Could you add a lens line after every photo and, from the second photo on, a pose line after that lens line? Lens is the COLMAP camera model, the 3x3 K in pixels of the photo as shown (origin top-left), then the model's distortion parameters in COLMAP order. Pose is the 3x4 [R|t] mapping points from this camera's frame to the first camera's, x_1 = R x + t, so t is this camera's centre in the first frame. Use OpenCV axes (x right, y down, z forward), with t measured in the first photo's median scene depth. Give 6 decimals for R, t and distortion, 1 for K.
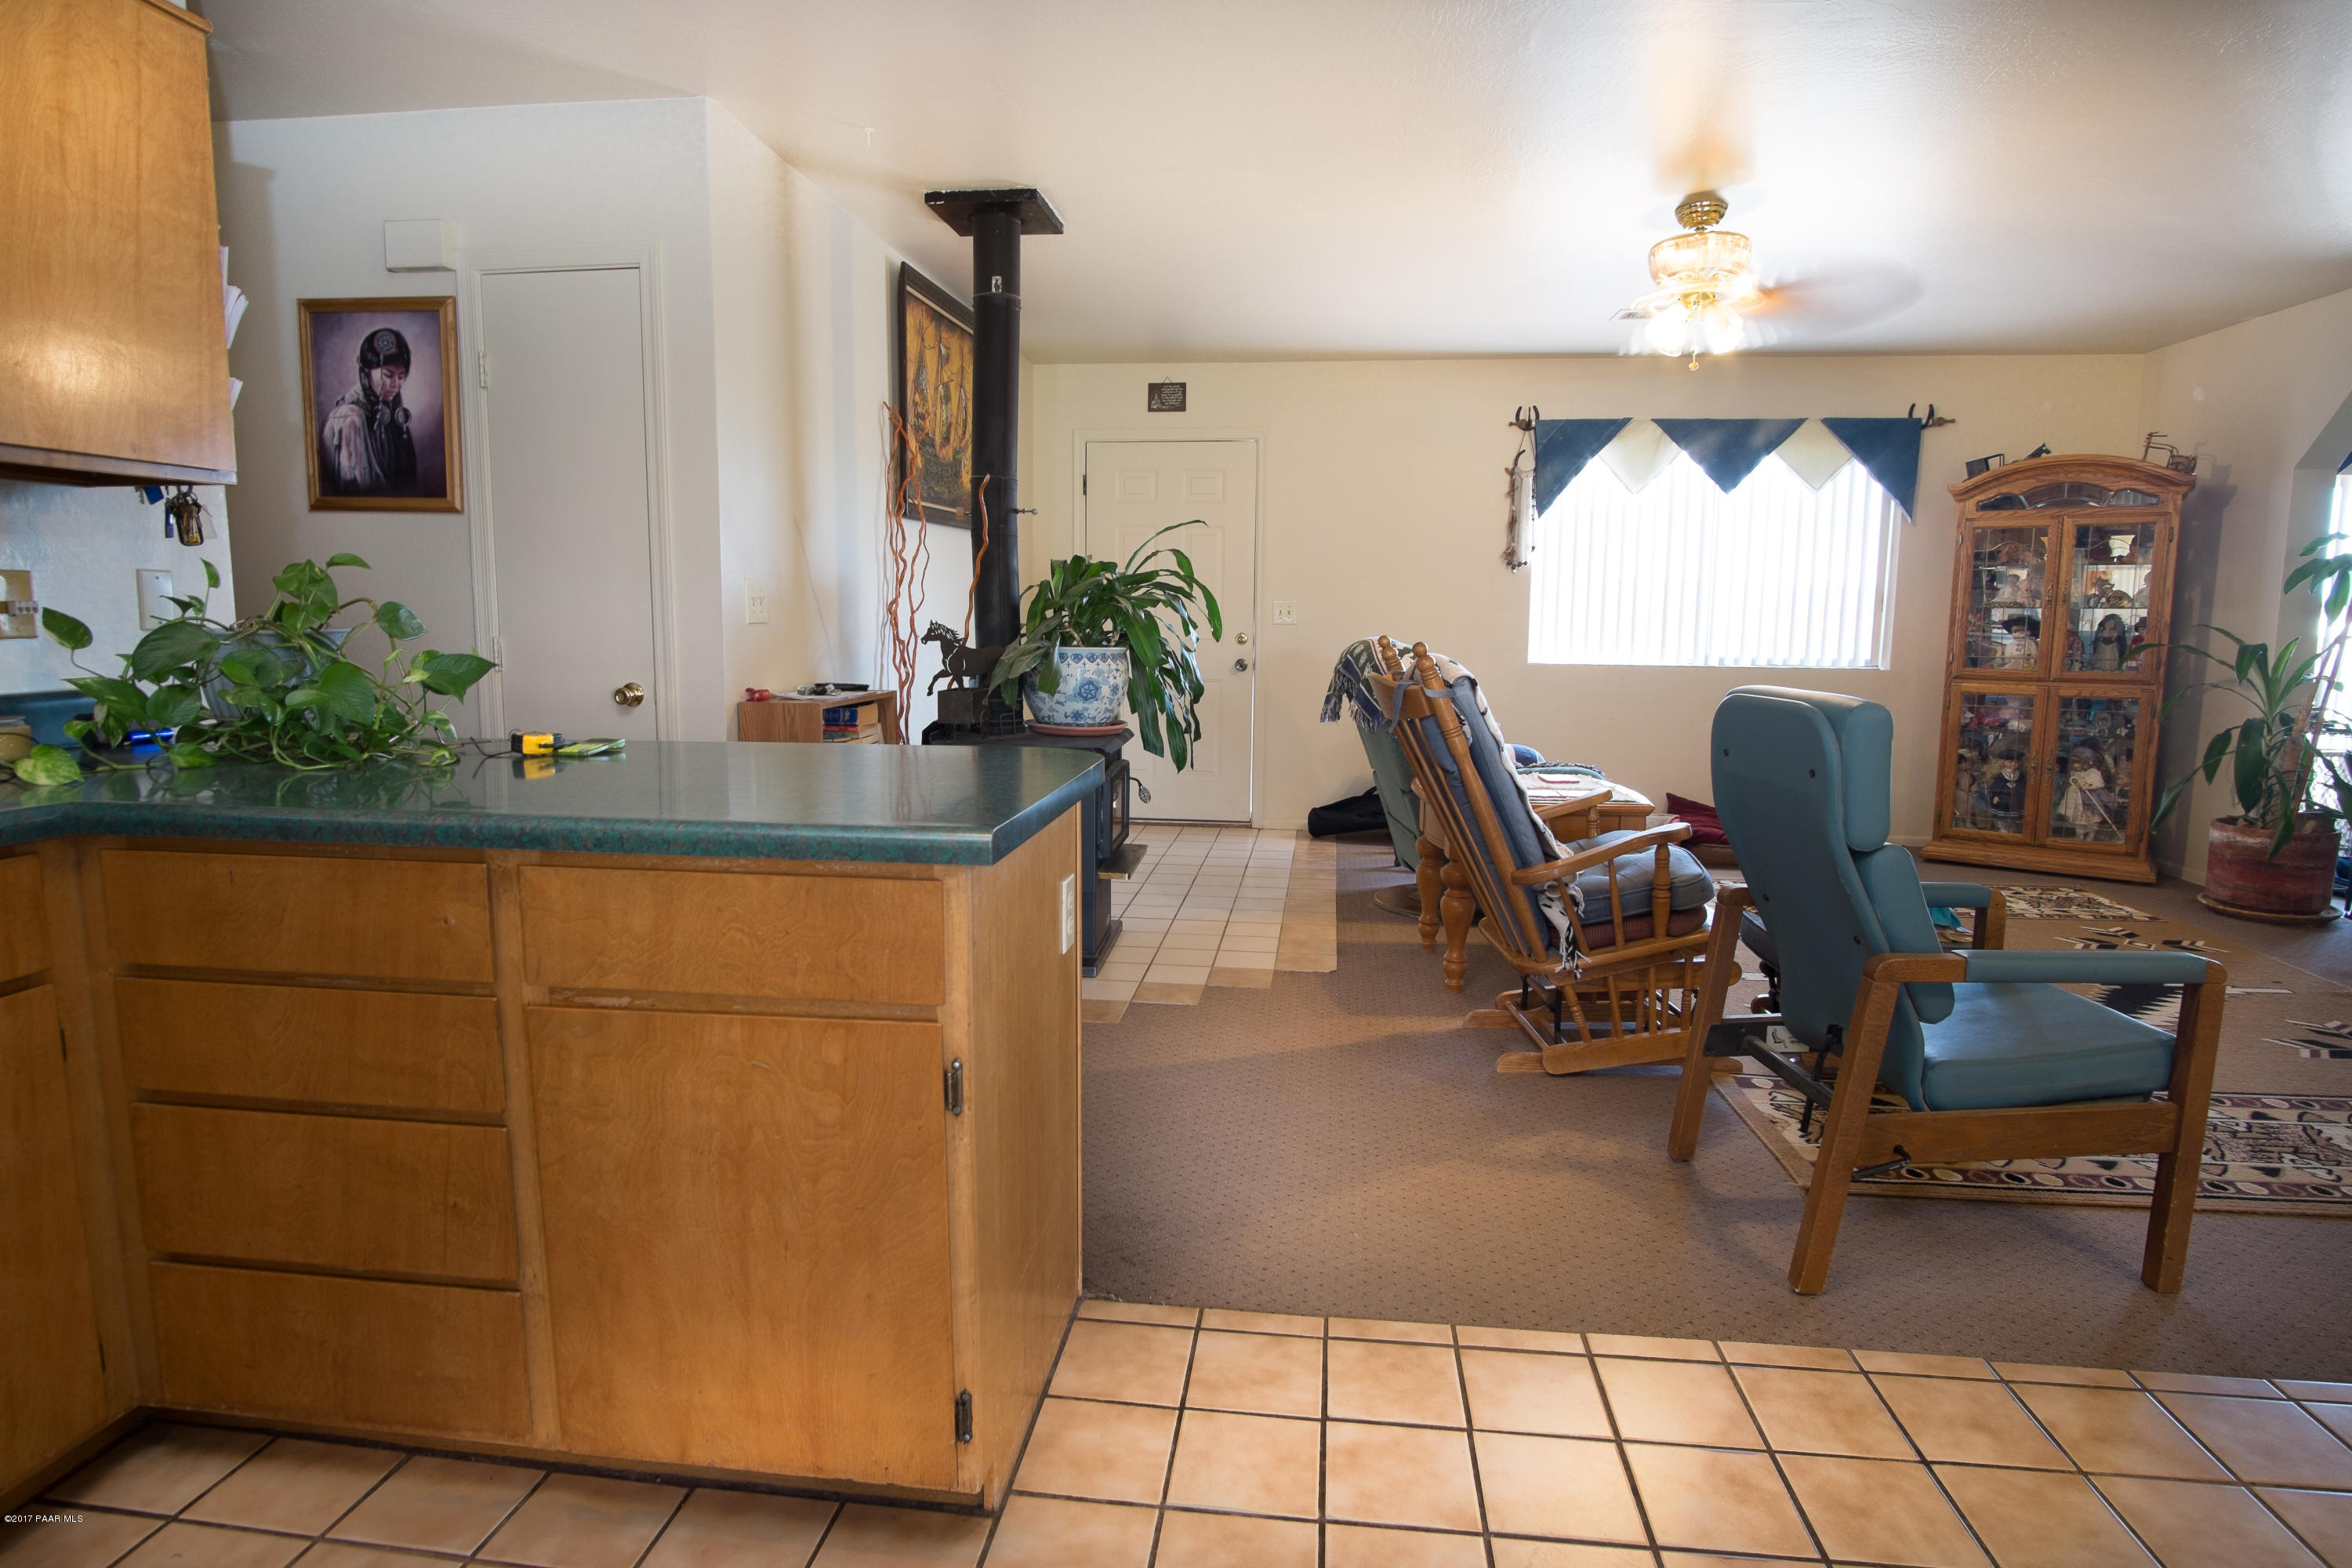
lens RADIAL K [[1254.5, 0, 1180.1], [0, 1254.5, 769.3], [0, 0, 1]] dist [-0.033364, 0.009037]
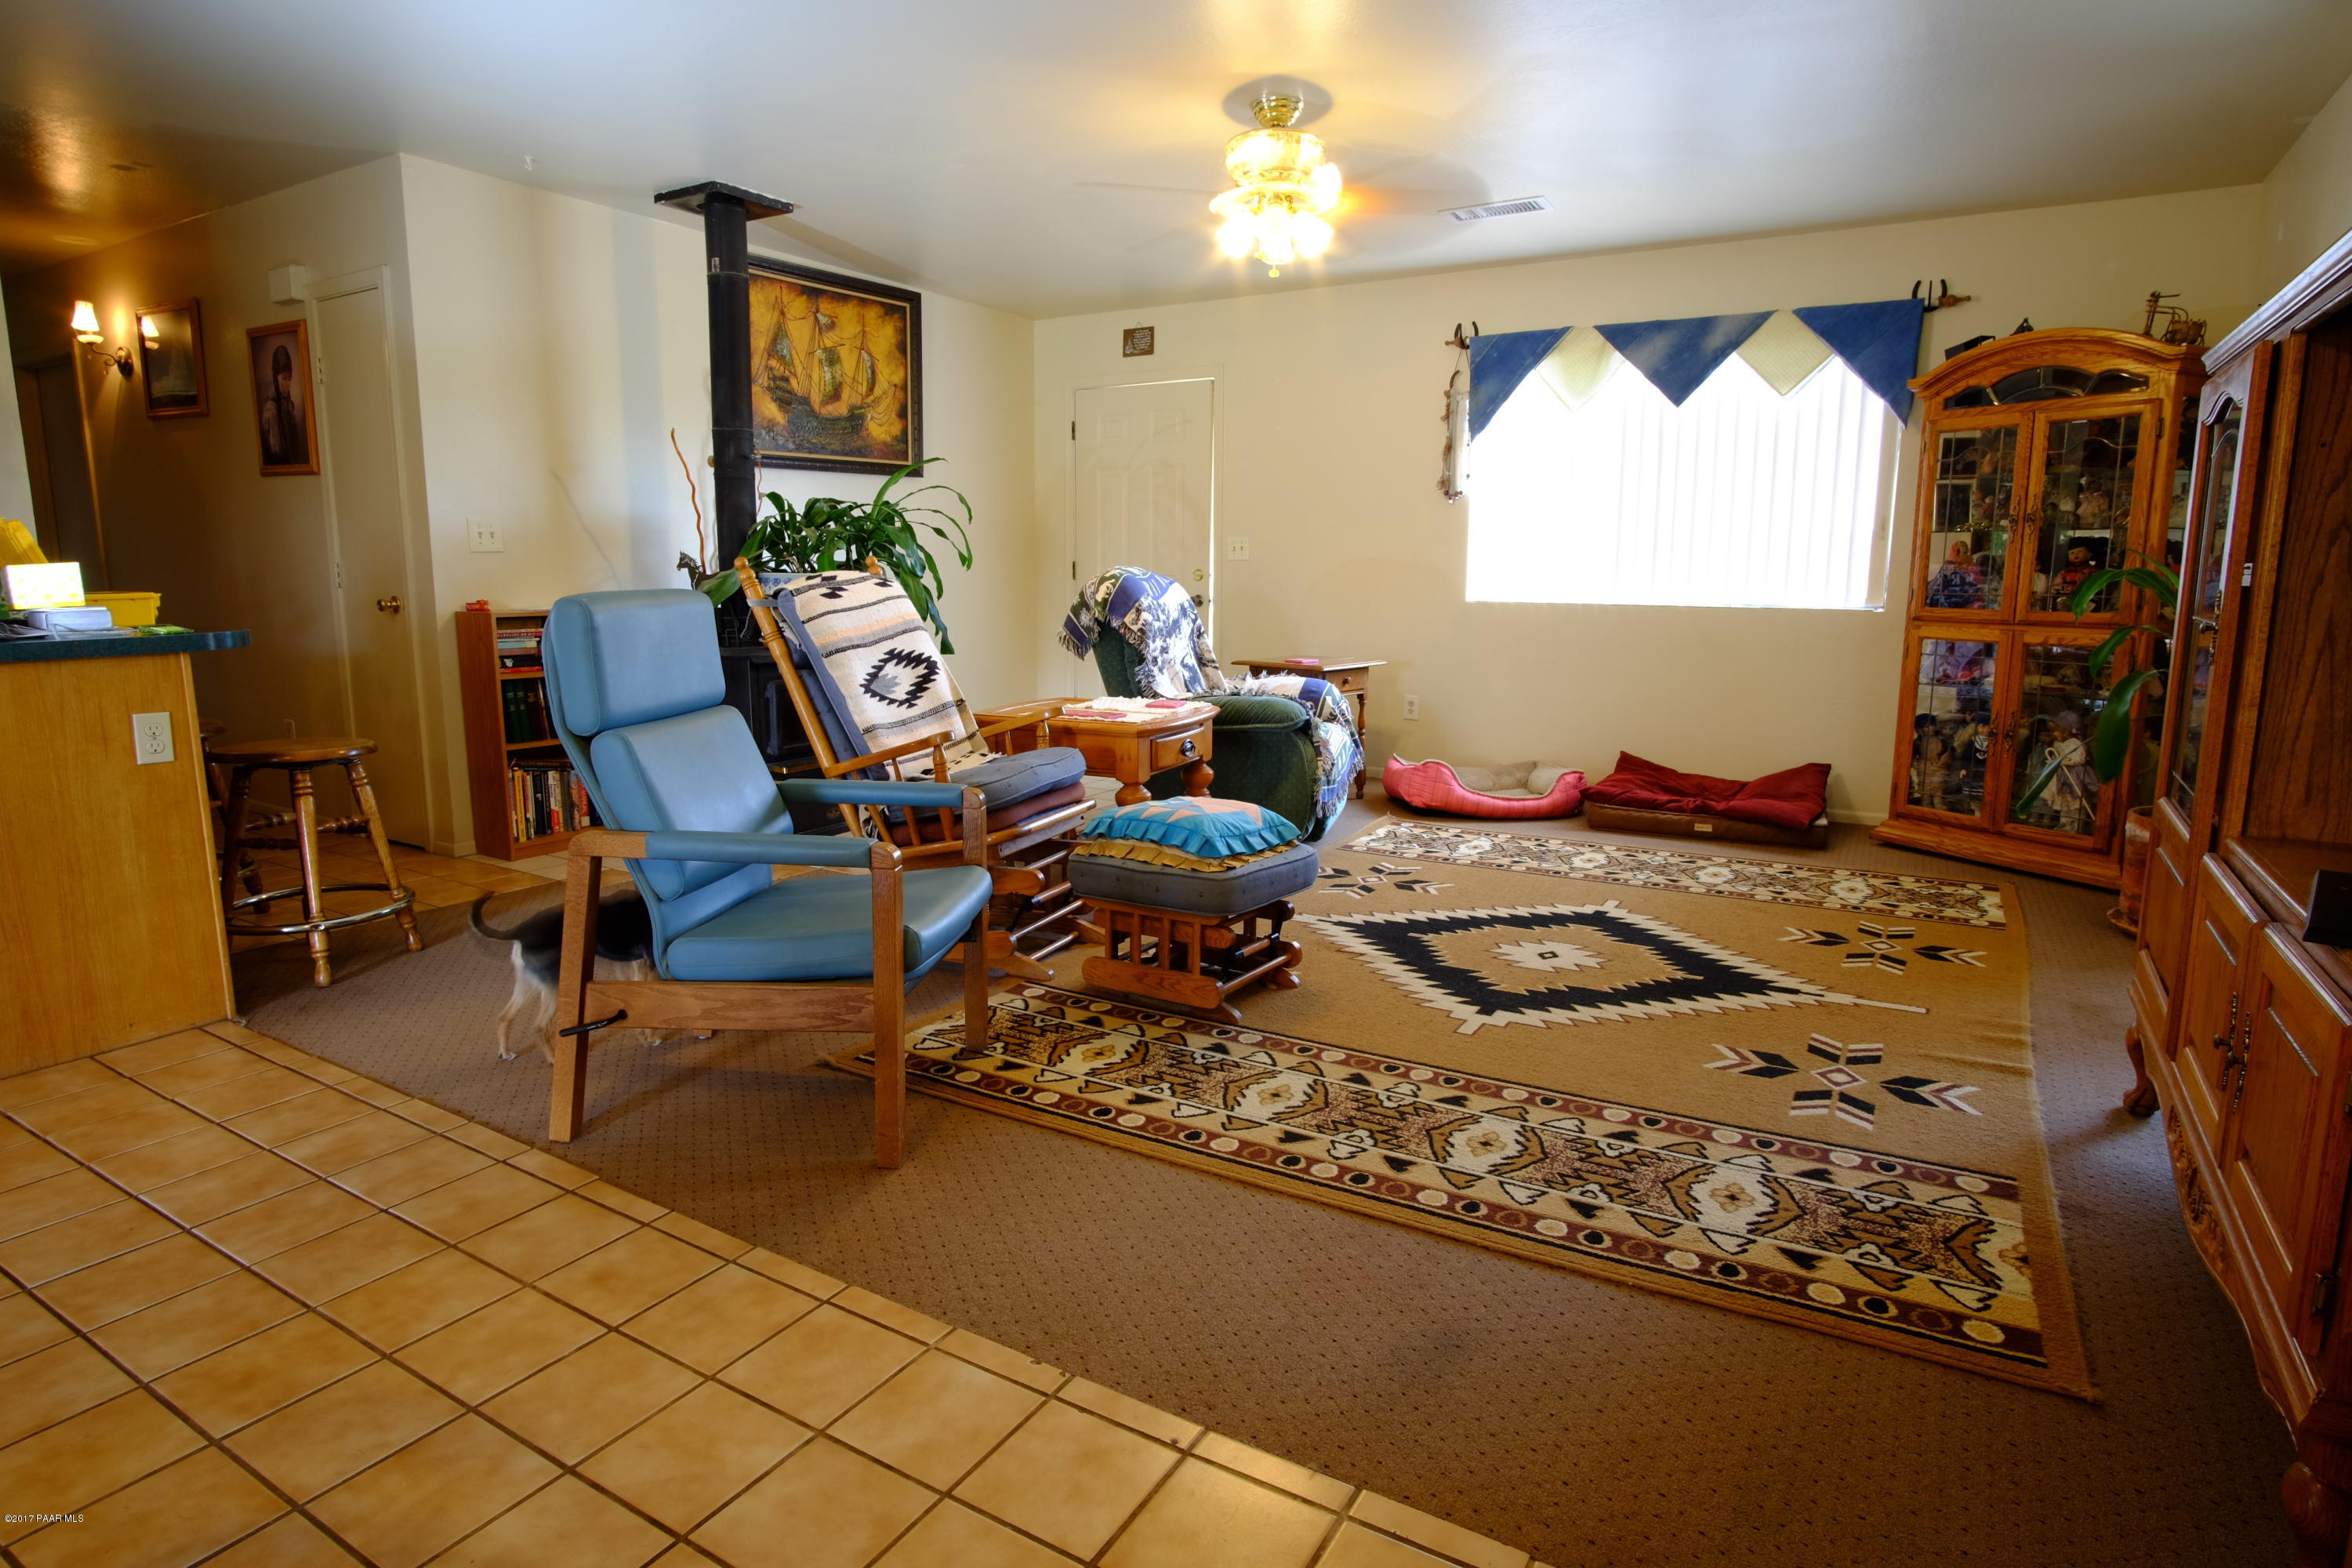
lens RADIAL K [[1254.5, 0, 1180.1], [0, 1254.5, 769.3], [0, 0, 1]] dist [-0.033364, 0.009037]
pose [[0.913480, 0.061722, -0.402175, 0.504957], [-0.047565, 0.997849, 0.045102, 0.009783], [0.404094, -0.022070, 0.914451, 0.060313]]
